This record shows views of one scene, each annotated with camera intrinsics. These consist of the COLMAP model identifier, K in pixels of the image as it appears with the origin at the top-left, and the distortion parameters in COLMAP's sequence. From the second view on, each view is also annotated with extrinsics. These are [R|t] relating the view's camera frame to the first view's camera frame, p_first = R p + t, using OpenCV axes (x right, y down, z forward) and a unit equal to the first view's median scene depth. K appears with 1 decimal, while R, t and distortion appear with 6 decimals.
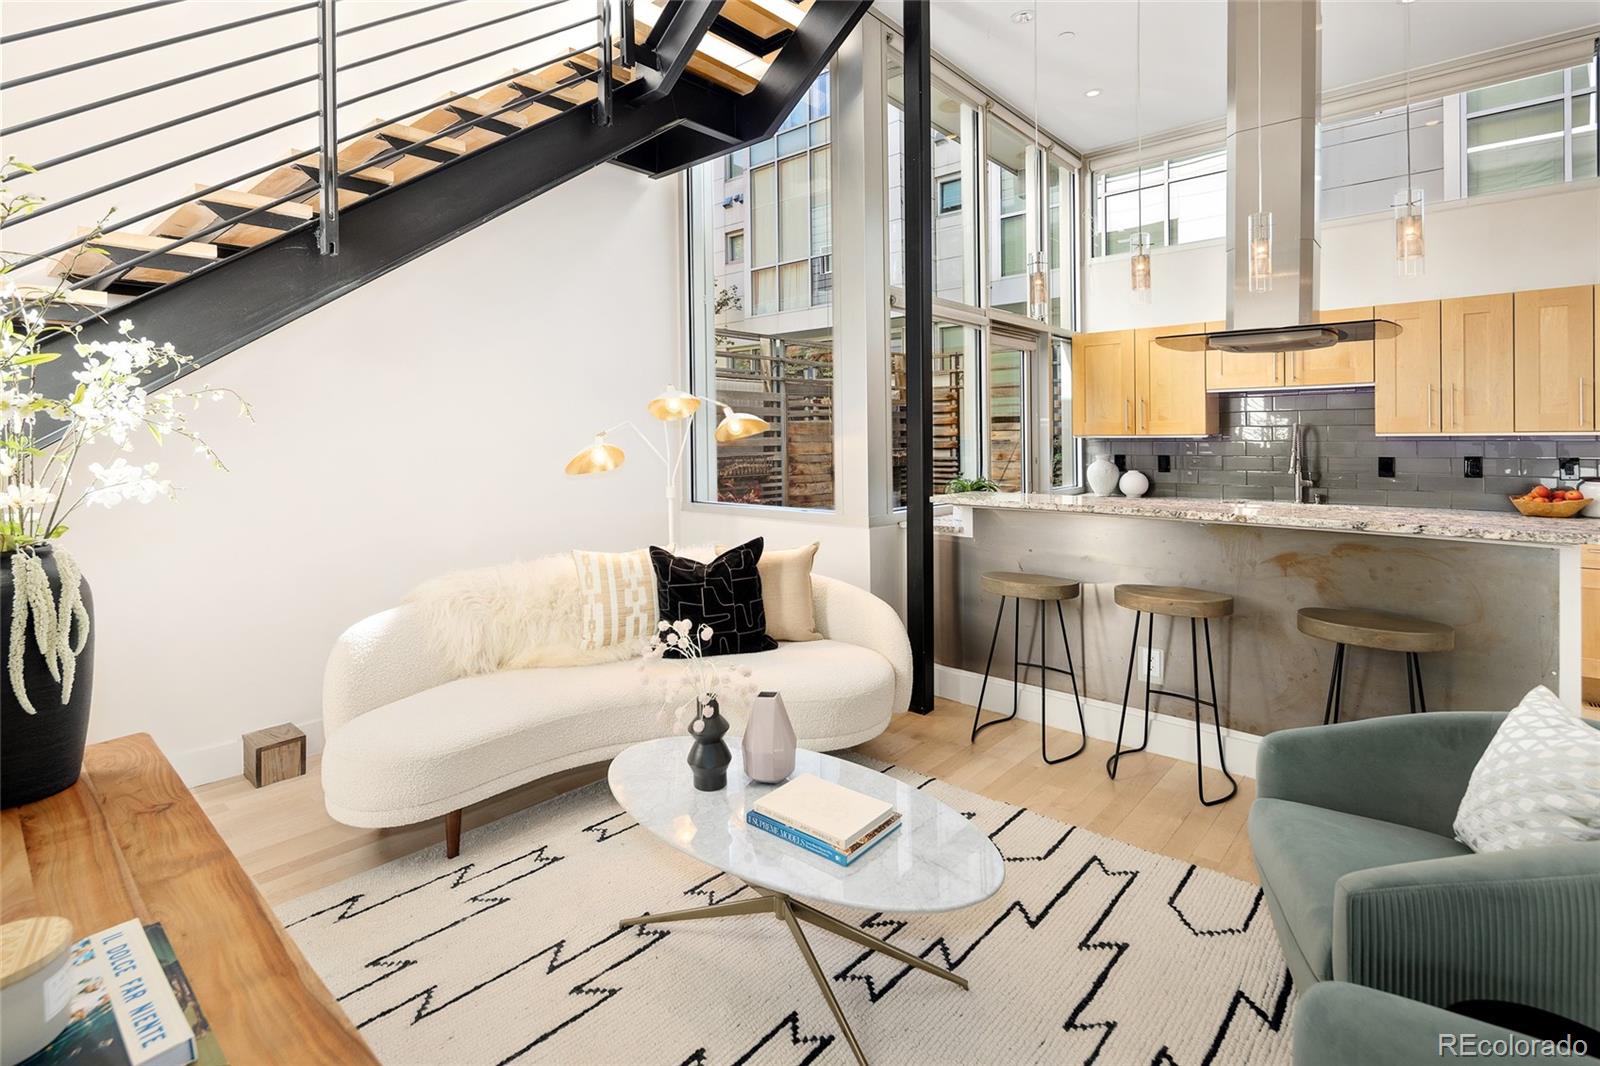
lens RADIAL K [[749.9, 0, 807.1], [0, 749.9, 435.2], [0, 0, 1]] dist [0.008497, -0.004686]
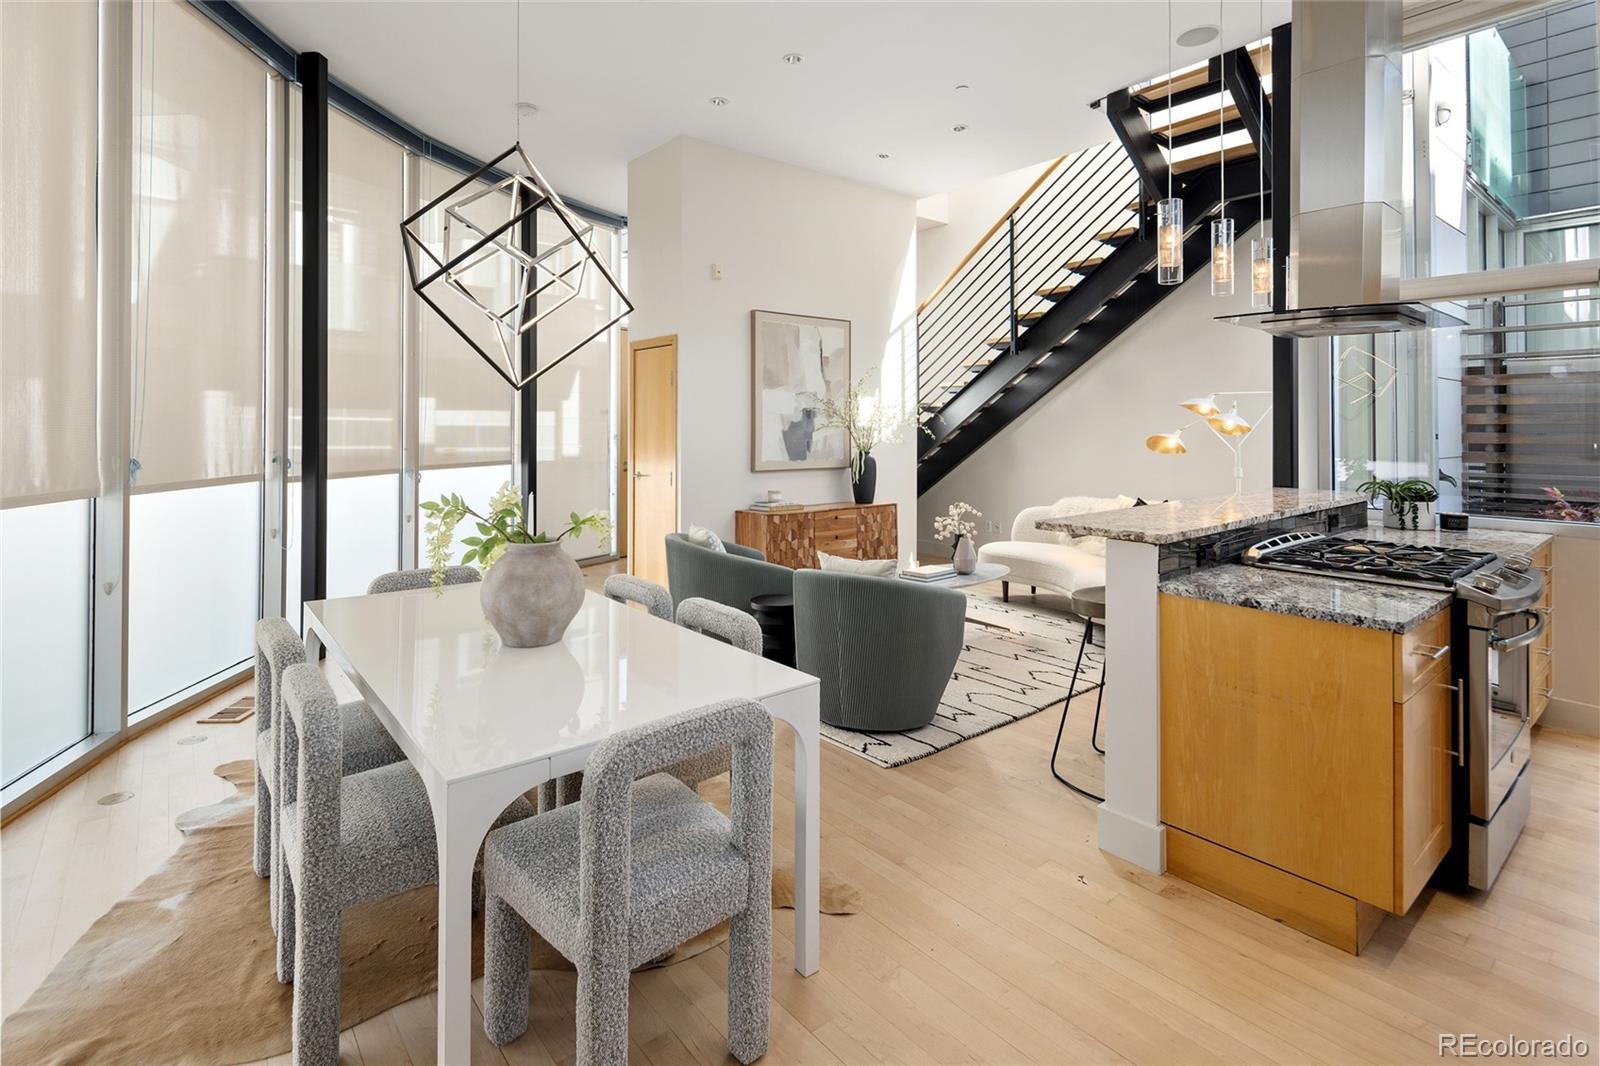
lens RADIAL K [[765.1, 0, 785.8], [0, 765.1, 406.5], [0, 0, 1]] dist [0.003693, -0.000067]
pose [[-0.151302, -0.020438, -0.988276, 1.400168], [-0.003793, 0.999791, -0.020095, -0.013293], [0.988480, 0.000708, -0.151348, 0.466035]]
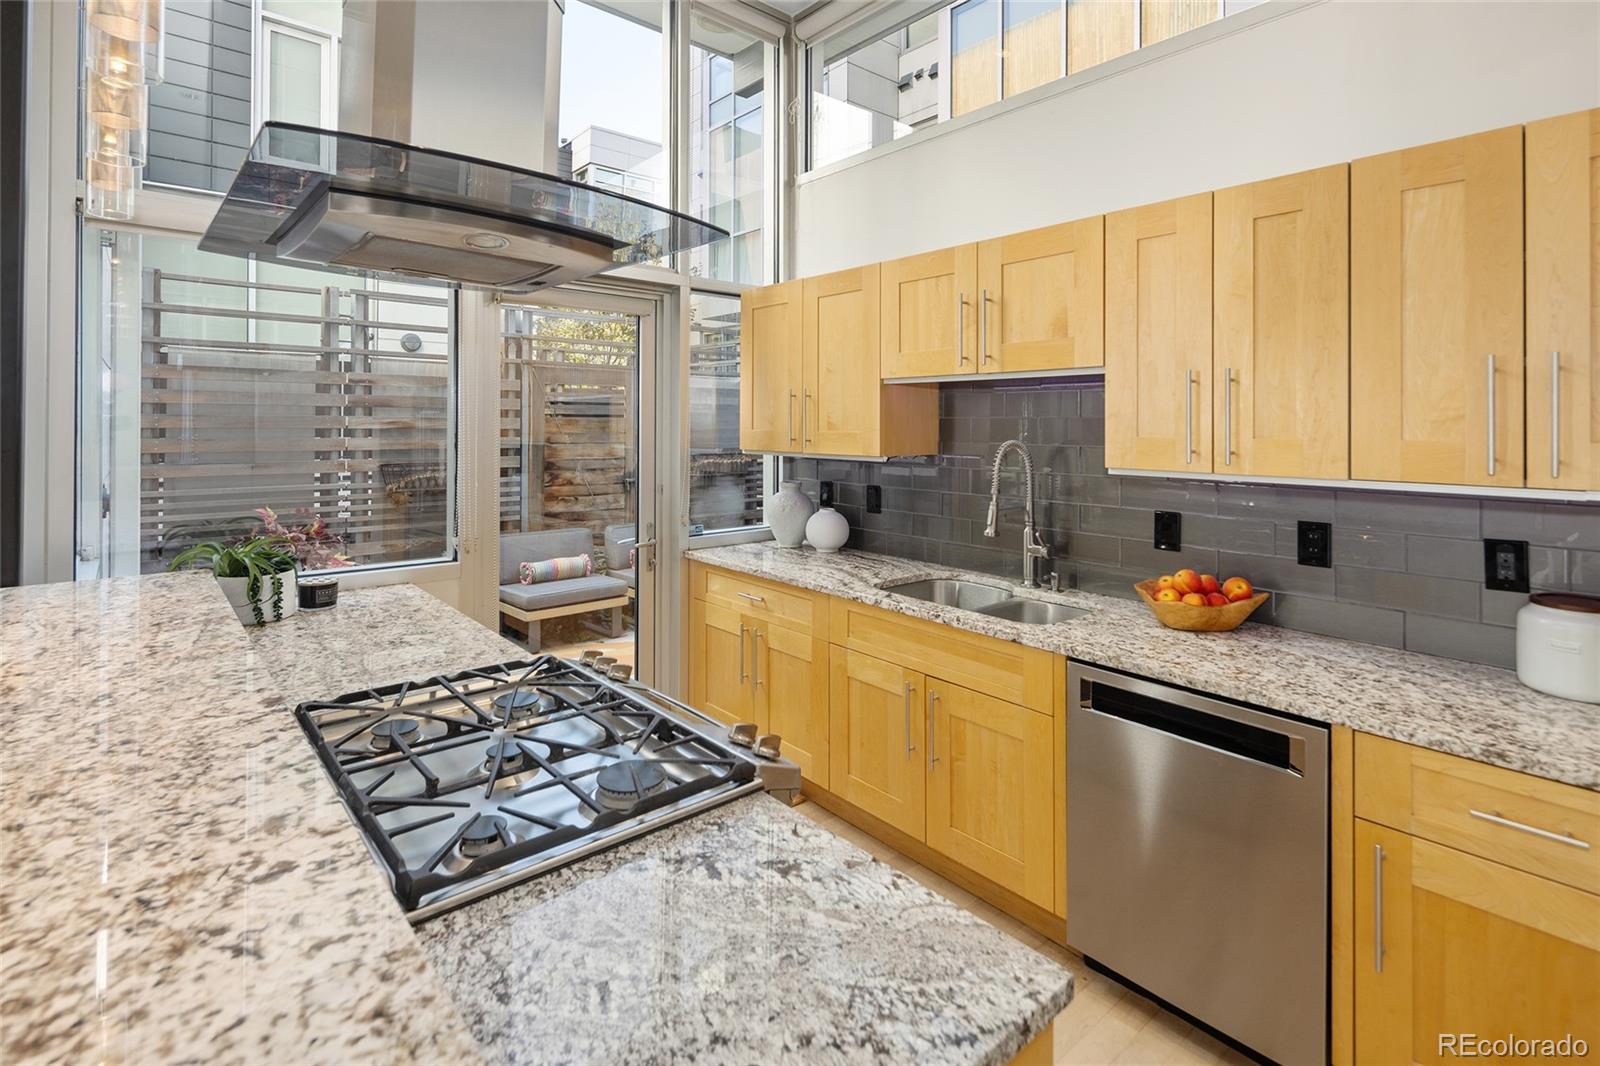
lens RADIAL K [[765.1, 0, 793.4], [0, 765.1, 433.7], [0, 0, 1]] dist [0.003693, -0.000067]
pose [[0.991938, 0.016590, -0.125631, 0.753764], [-0.014847, 0.999780, 0.014799, -0.037140], [0.125849, -0.012815, 0.991967, 0.573460]]
